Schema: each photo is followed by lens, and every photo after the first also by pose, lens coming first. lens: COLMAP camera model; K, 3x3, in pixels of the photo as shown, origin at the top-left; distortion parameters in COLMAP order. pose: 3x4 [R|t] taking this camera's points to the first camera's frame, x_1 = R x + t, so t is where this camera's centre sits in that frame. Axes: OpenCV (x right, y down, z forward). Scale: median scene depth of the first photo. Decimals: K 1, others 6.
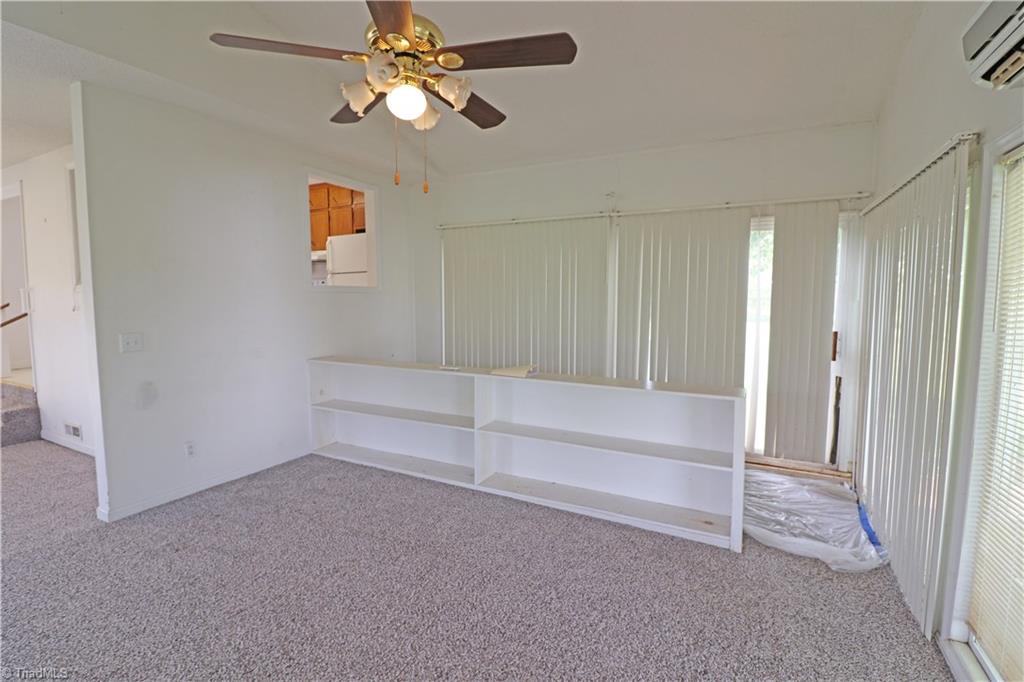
lens RADIAL K [[474.1, 0, 509.4], [0, 474.1, 334.3], [0, 0, 1]] dist [0.001043, -0.012460]
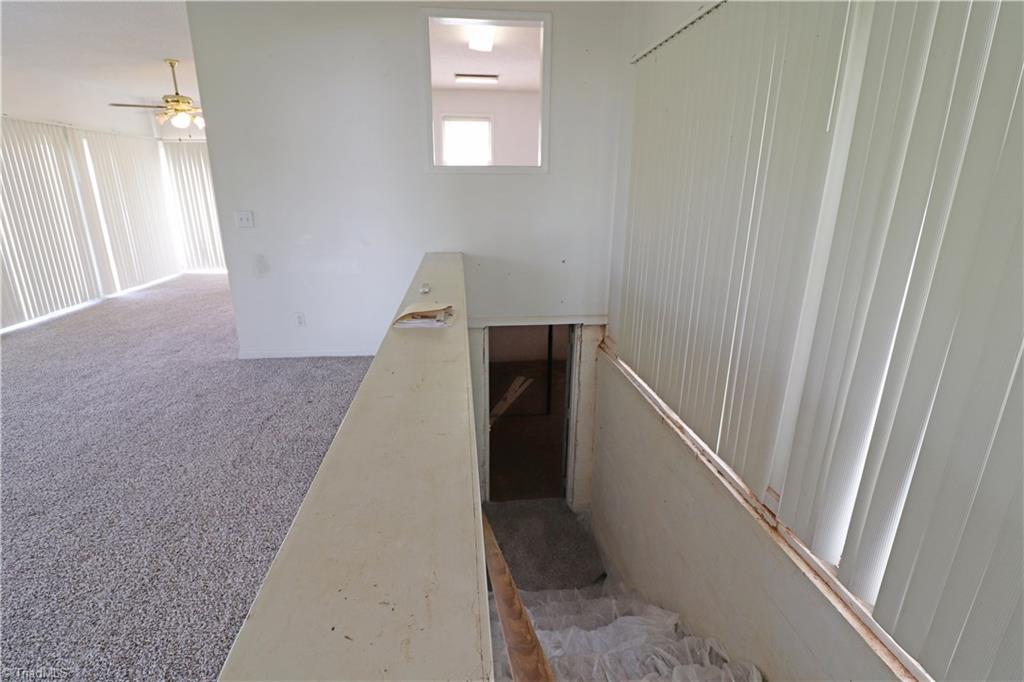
lens RADIAL K [[474.1, 0, 509.4], [0, 474.1, 334.3], [0, 0, 1]] dist [0.001043, -0.012460]
pose [[0.544256, 0.239262, -0.804077, 0.557476], [-0.066310, 0.967738, 0.243078, -0.034643], [0.836294, -0.078978, 0.542563, 0.846980]]
